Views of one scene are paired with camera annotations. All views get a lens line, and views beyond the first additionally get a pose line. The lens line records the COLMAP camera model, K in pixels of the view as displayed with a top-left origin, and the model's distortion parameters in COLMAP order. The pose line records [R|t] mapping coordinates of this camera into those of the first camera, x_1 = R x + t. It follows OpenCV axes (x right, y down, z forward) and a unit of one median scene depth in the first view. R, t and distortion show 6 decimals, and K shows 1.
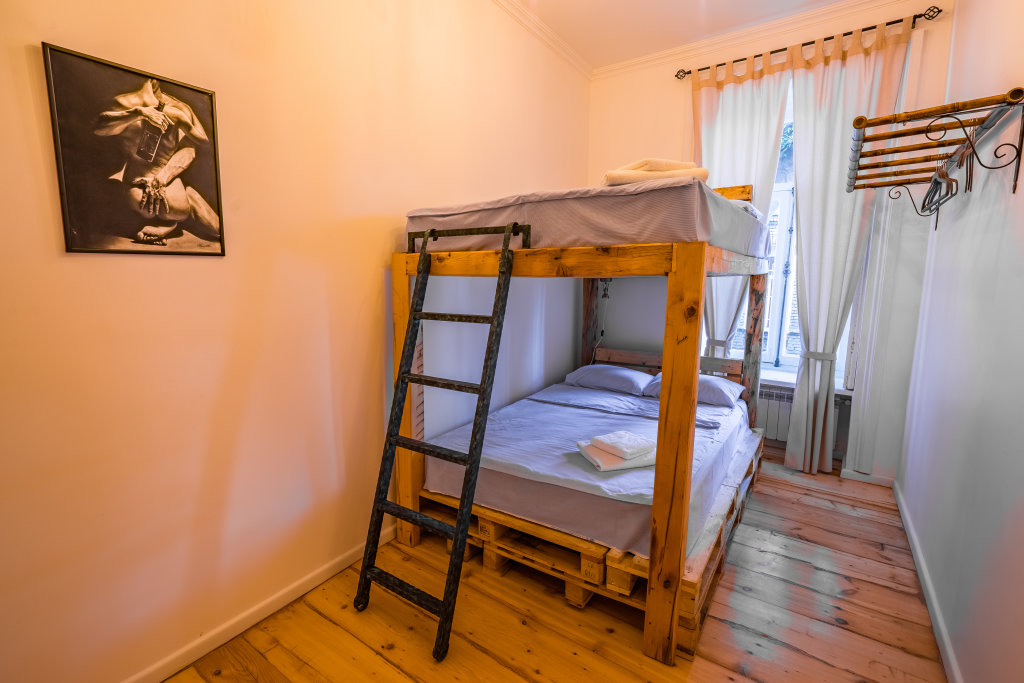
lens RADIAL K [[462.0, 0, 510.6], [0, 462.0, 330.9], [0, 0, 1]] dist [-0.002358, 0.001085]
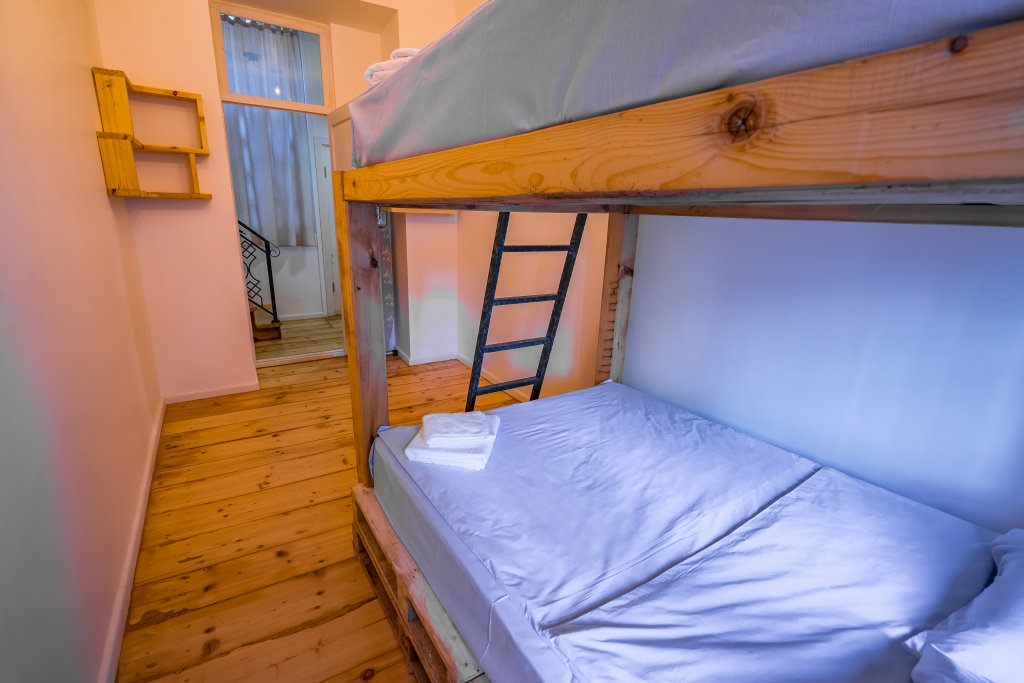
lens RADIAL K [[462.0, 0, 510.6], [0, 462.0, 330.9], [0, 0, 1]] dist [-0.002358, 0.001085]
pose [[-0.389860, 0.216979, -0.894947, 0.905650], [-0.130683, 0.948973, 0.287006, -0.143085], [0.911554, 0.228846, -0.341611, 1.273961]]
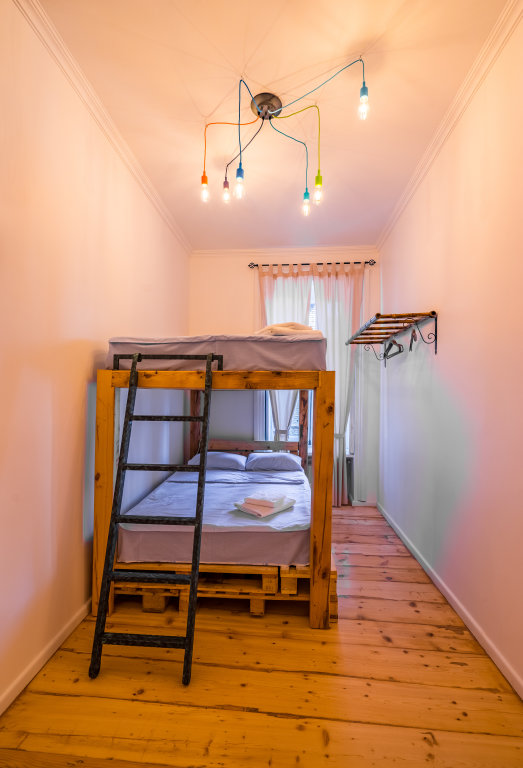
lens RADIAL K [[351.9, 0, 261.5], [0, 351.9, 384.0], [0, 0, 1]] dist [-0.001901, 0.000783]
pose [[0.870484, 0.015440, 0.491954, -0.367954], [0.050384, 0.991462, -0.120270, 0.009120], [-0.489610, 0.129480, 0.862274, -0.044839]]
